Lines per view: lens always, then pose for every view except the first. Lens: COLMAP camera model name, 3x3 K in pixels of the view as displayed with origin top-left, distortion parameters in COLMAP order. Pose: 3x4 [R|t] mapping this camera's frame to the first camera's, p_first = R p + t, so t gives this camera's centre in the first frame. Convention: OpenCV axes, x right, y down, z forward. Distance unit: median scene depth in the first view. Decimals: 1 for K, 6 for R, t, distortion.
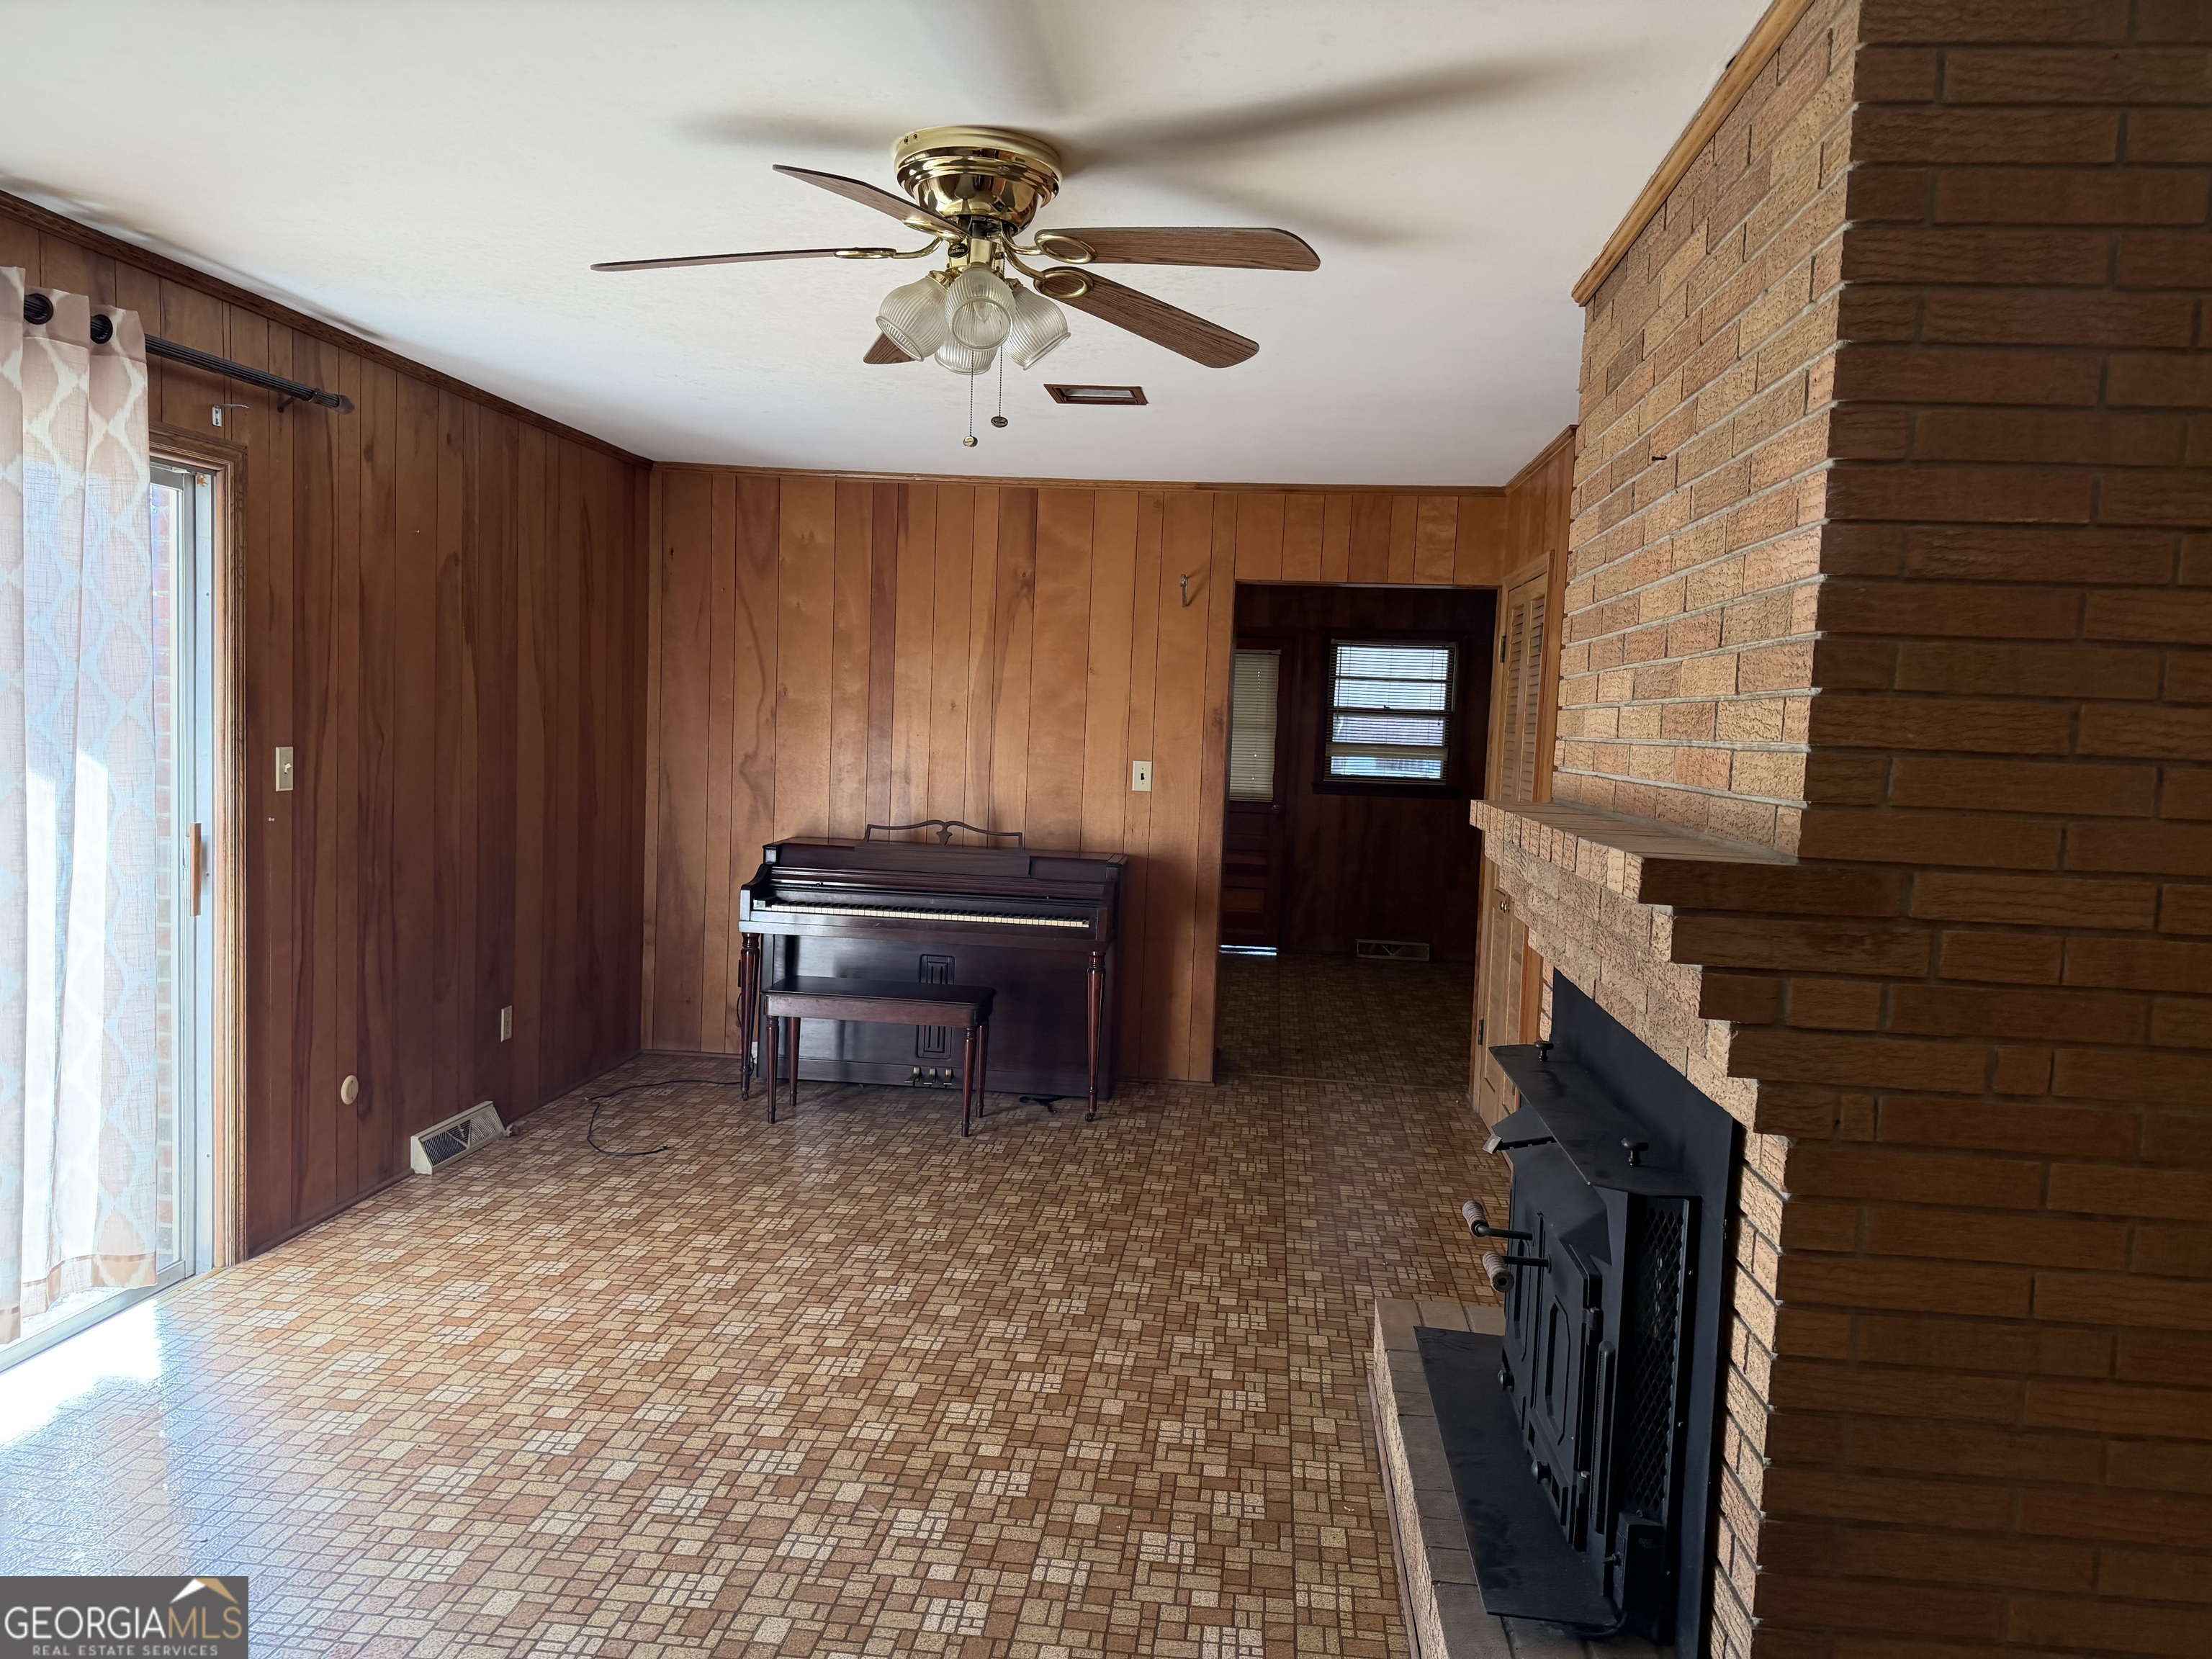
lens RADIAL K [[1536.3, 0, 1111.0], [0, 1536.3, 862.8], [0, 0, 1]] dist [0.026455, -0.049093]
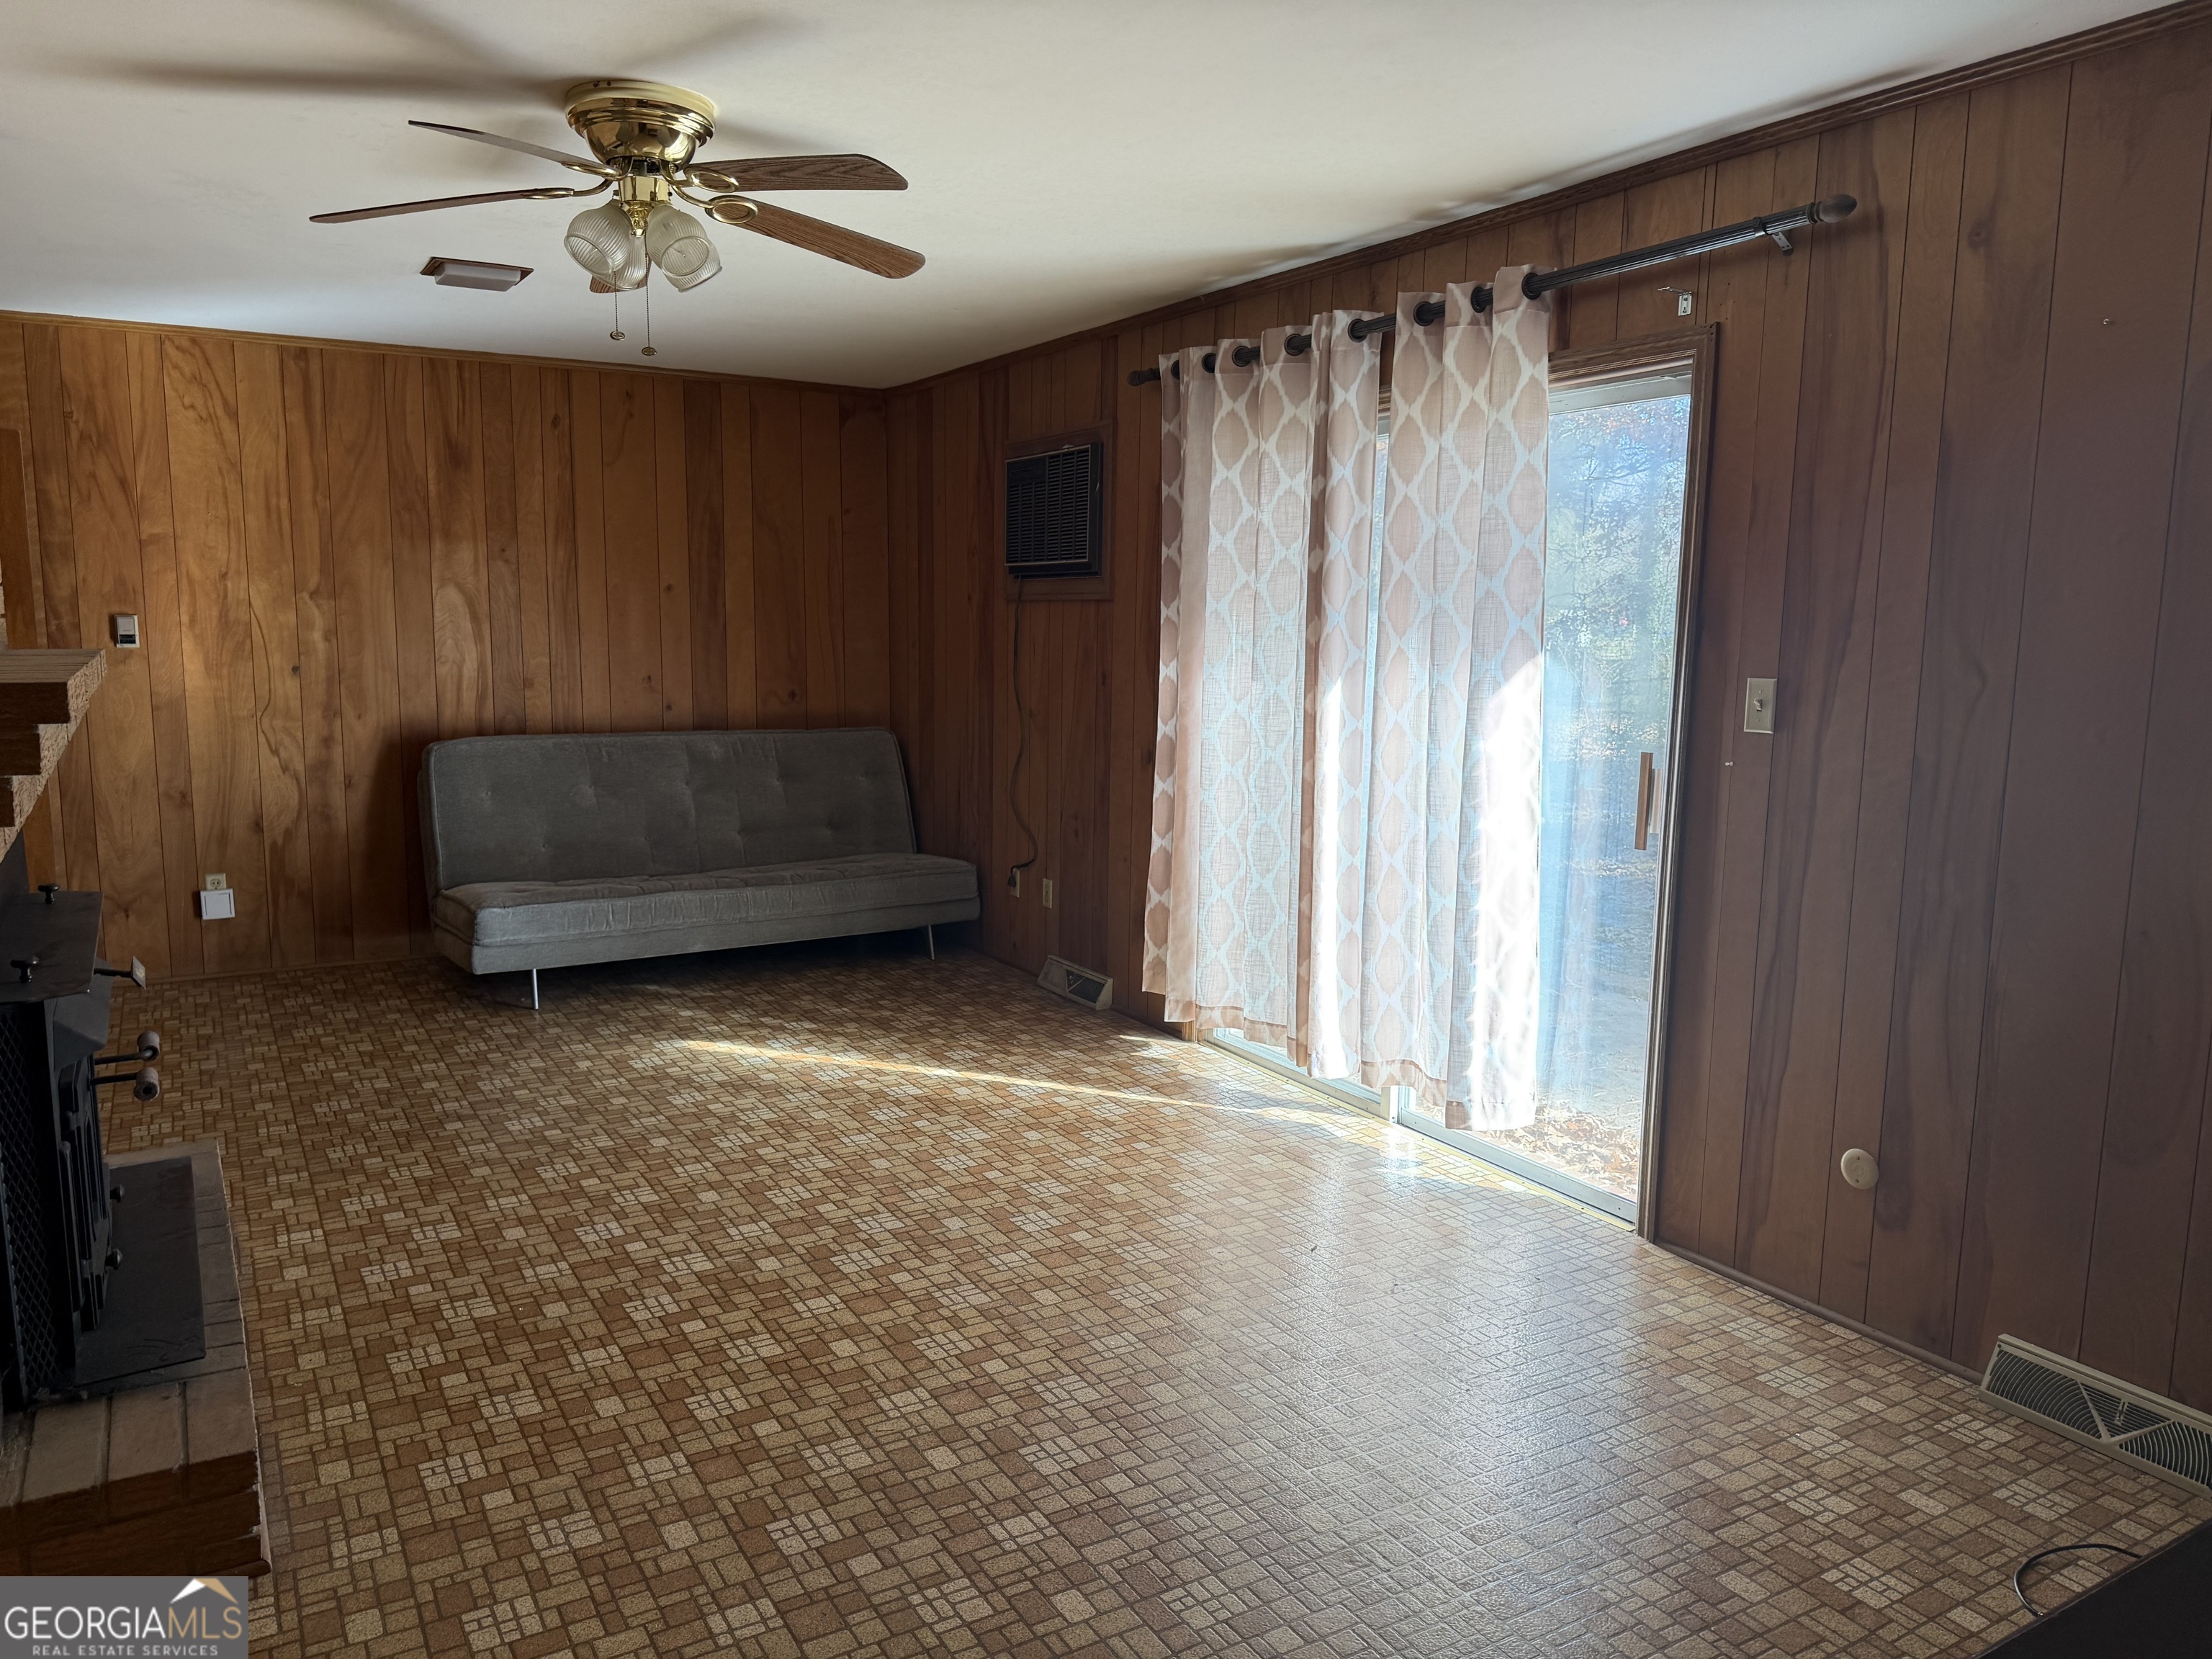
lens RADIAL K [[1536.3, 0, 1111.0], [0, 1536.3, 862.8], [0, 0, 1]] dist [0.026455, -0.049093]
pose [[-0.796960, 0.049911, -0.601967, 0.257508], [-0.100193, 0.971852, 0.213227, -0.135169], [0.595665, 0.230246, -0.769526, 1.626027]]
